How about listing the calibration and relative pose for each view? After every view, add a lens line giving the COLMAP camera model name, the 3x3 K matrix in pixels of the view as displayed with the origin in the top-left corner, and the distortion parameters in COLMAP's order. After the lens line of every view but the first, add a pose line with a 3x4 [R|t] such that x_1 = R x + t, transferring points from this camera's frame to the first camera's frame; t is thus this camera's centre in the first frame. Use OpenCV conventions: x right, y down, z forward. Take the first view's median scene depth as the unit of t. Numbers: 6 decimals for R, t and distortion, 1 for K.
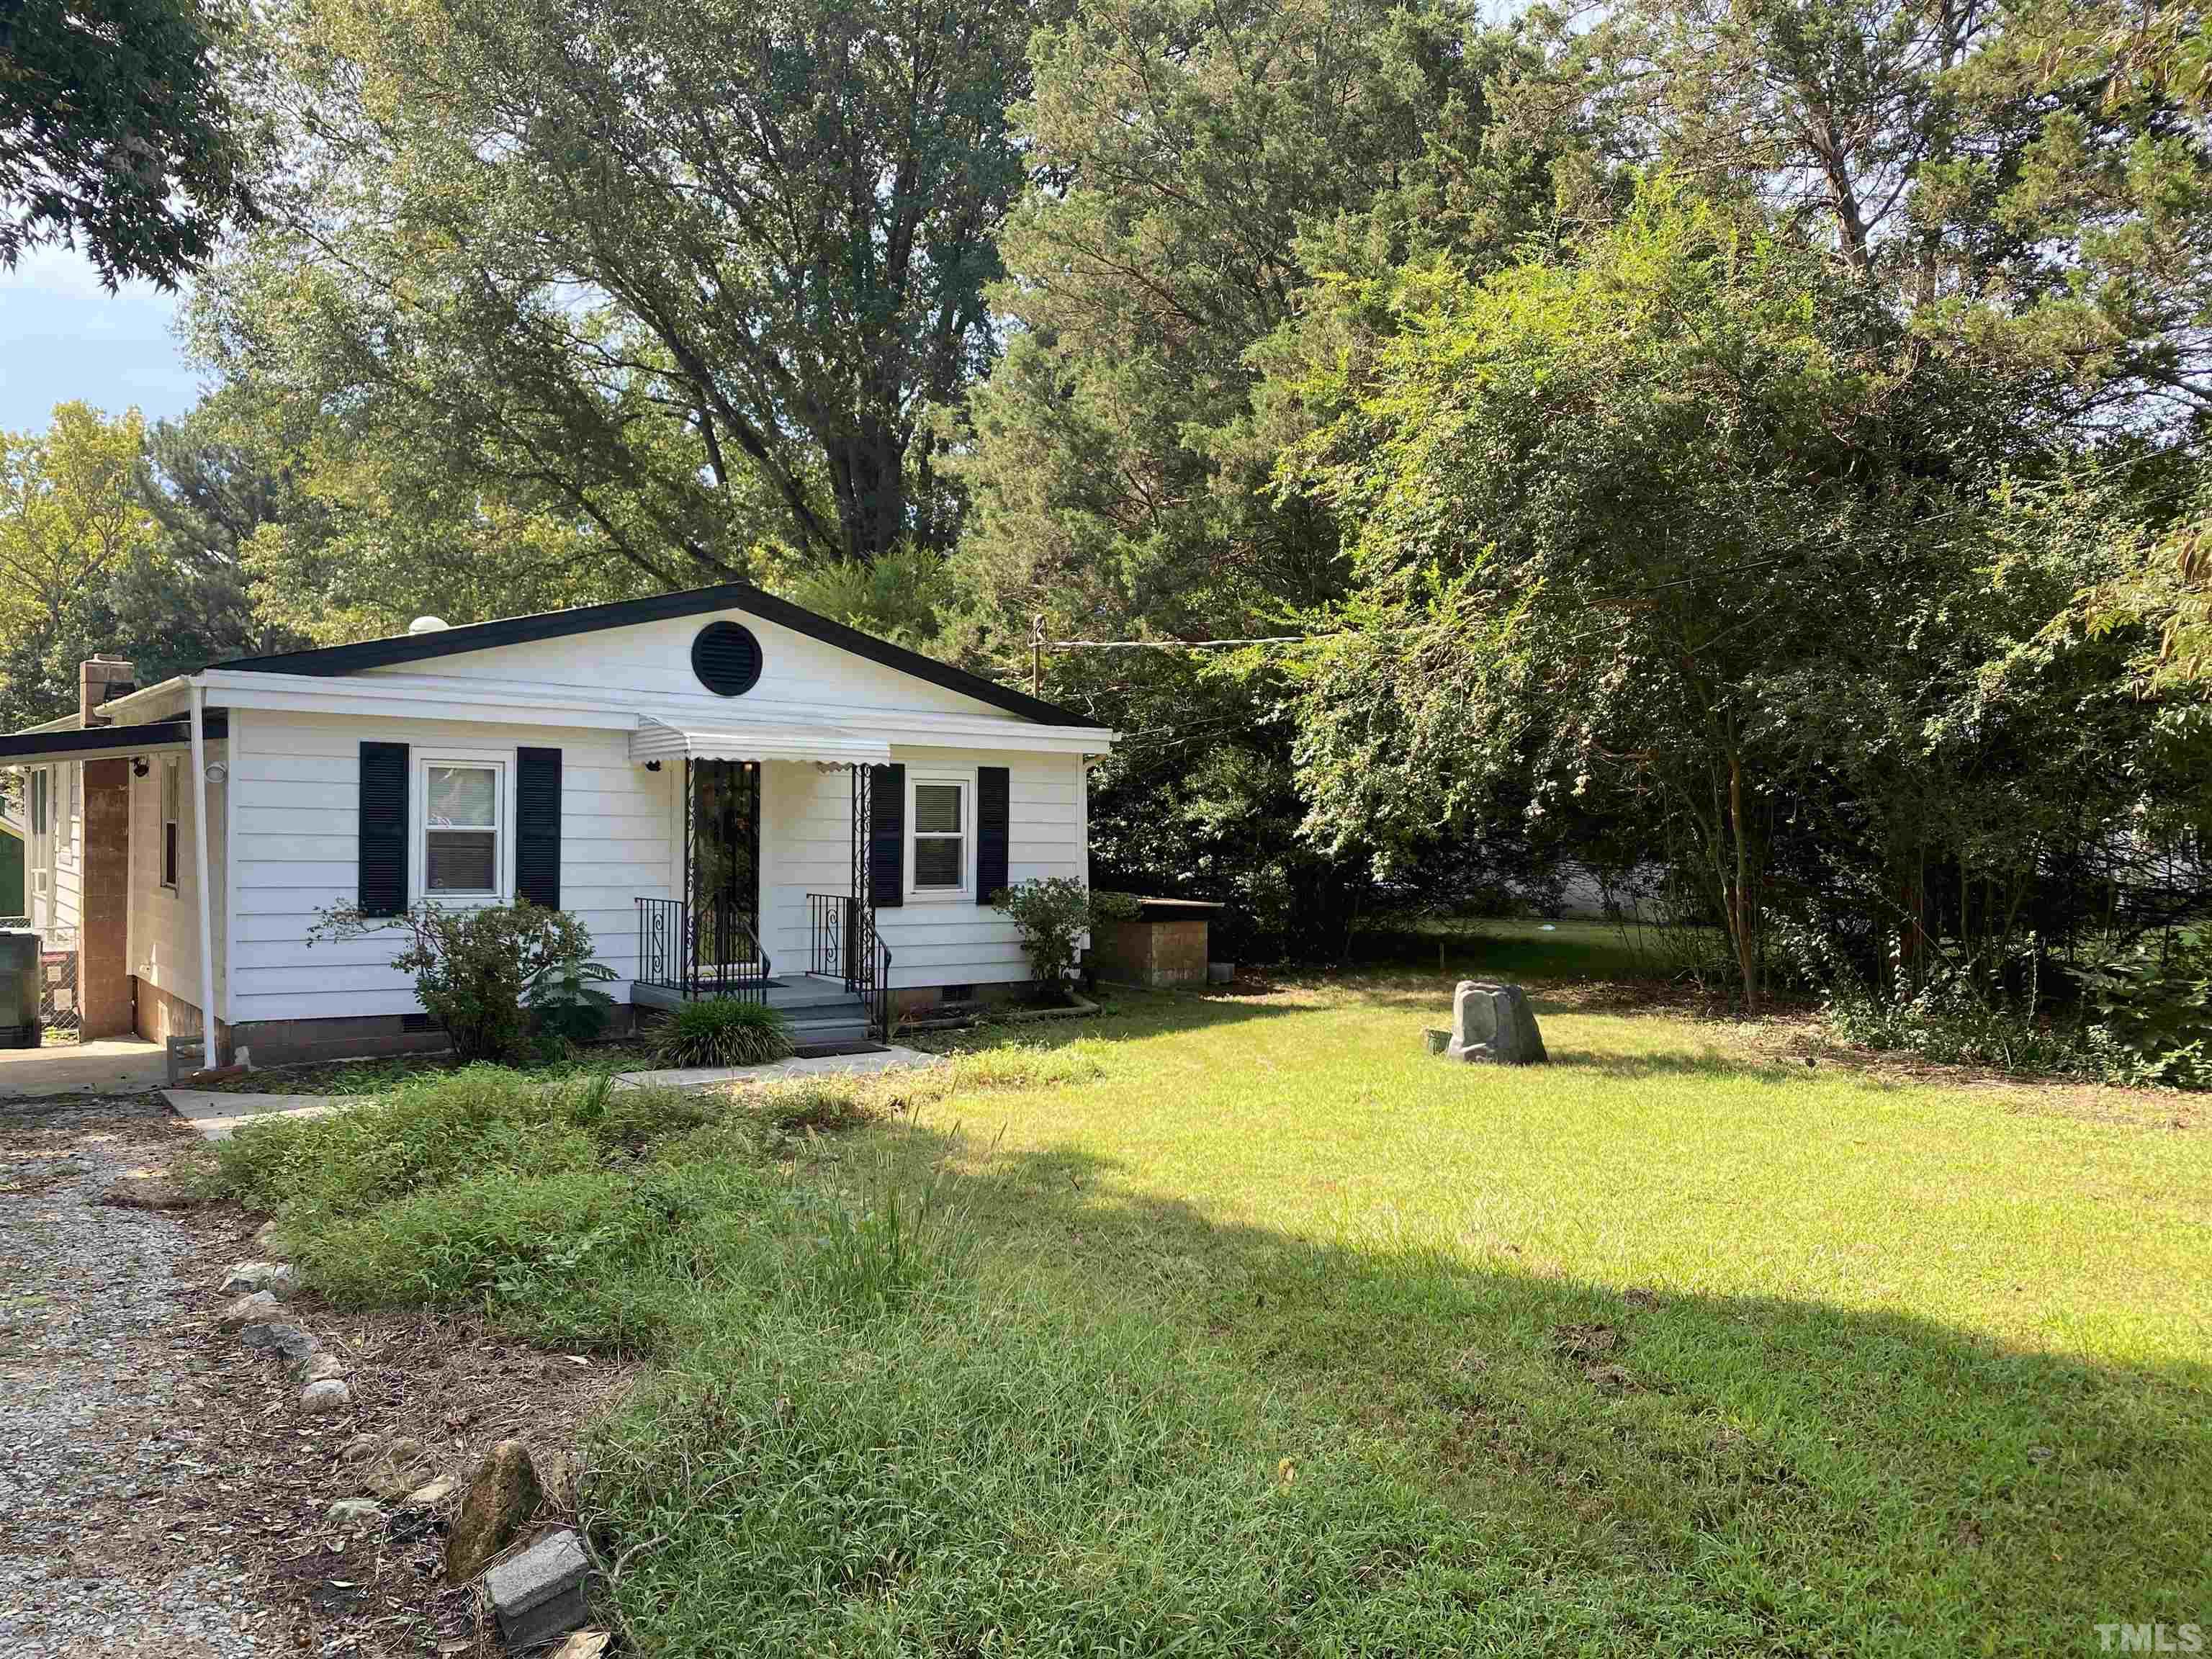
lens RADIAL K [[1672.3, 0, 1130.6], [0, 1672.3, 873.4], [0, 0, 1]] dist [0.026860, -0.046569]
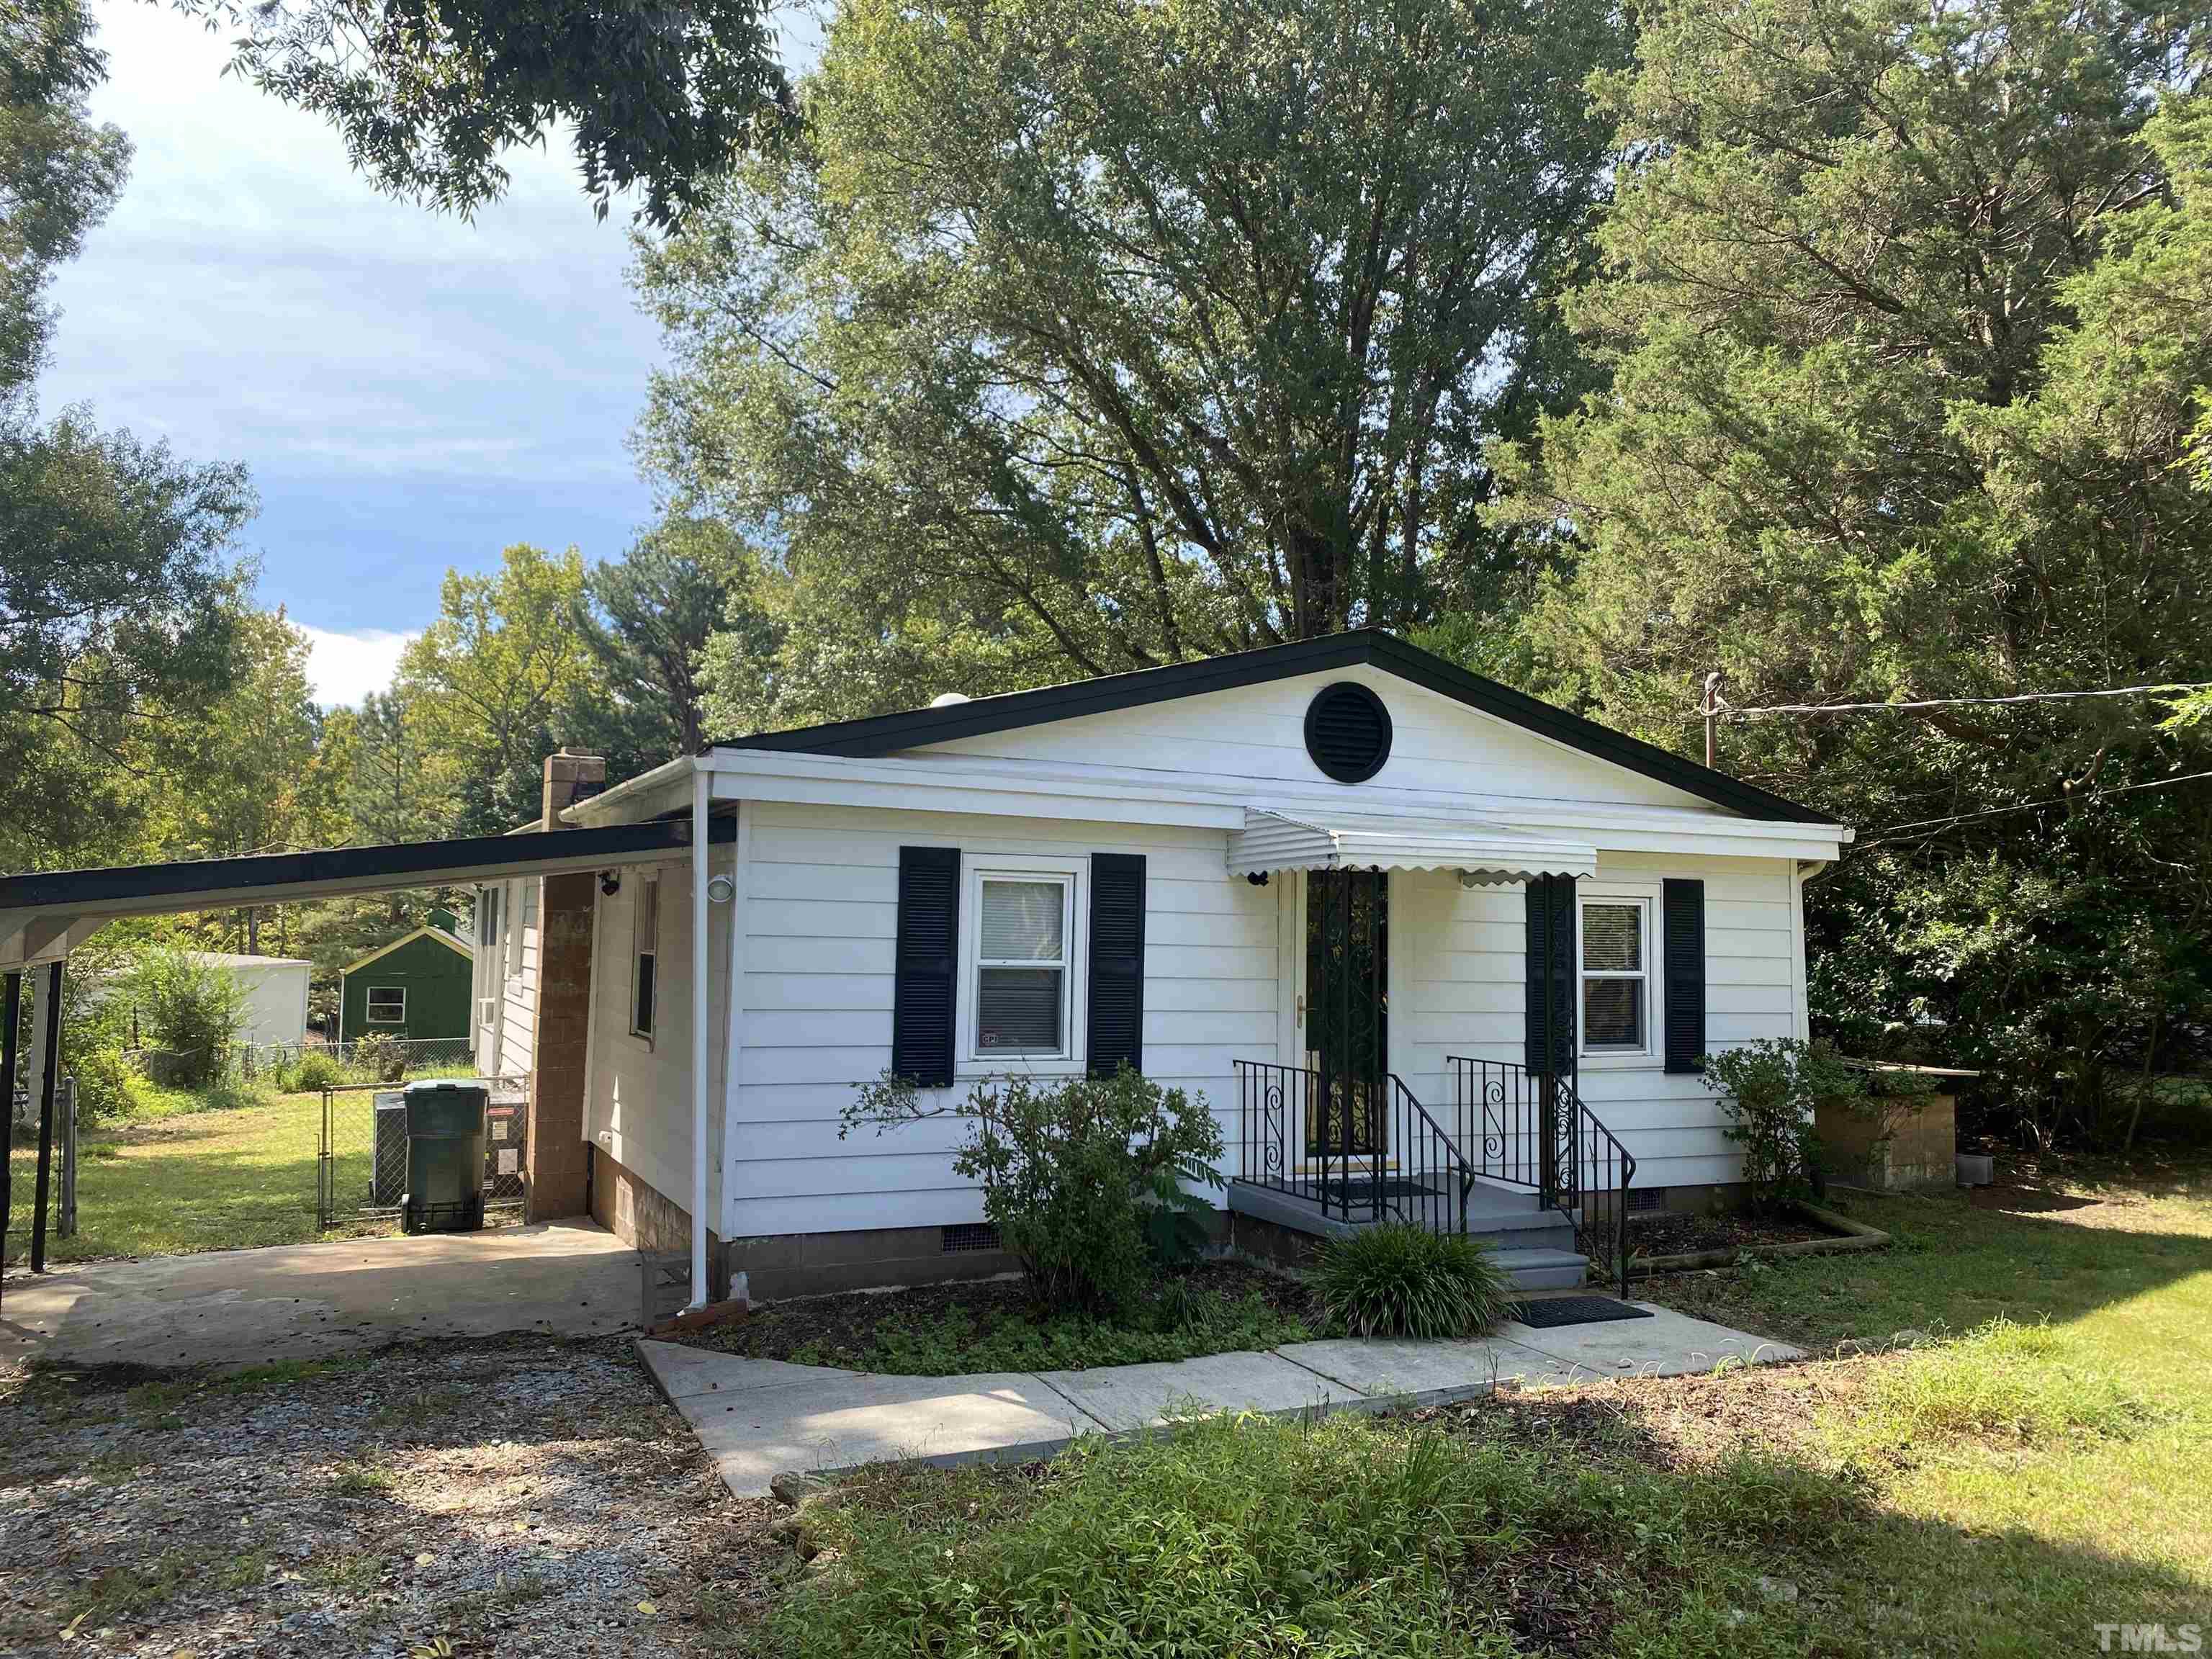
lens RADIAL K [[1672.3, 0, 1116.0], [0, 1672.3, 831.0], [0, 0, 1]] dist [0.026860, -0.046569]
pose [[0.977086, -0.009311, -0.212639, -0.175821], [-0.011103, 0.995452, -0.094610, -0.013976], [0.212553, 0.094803, 0.972540, 0.257775]]
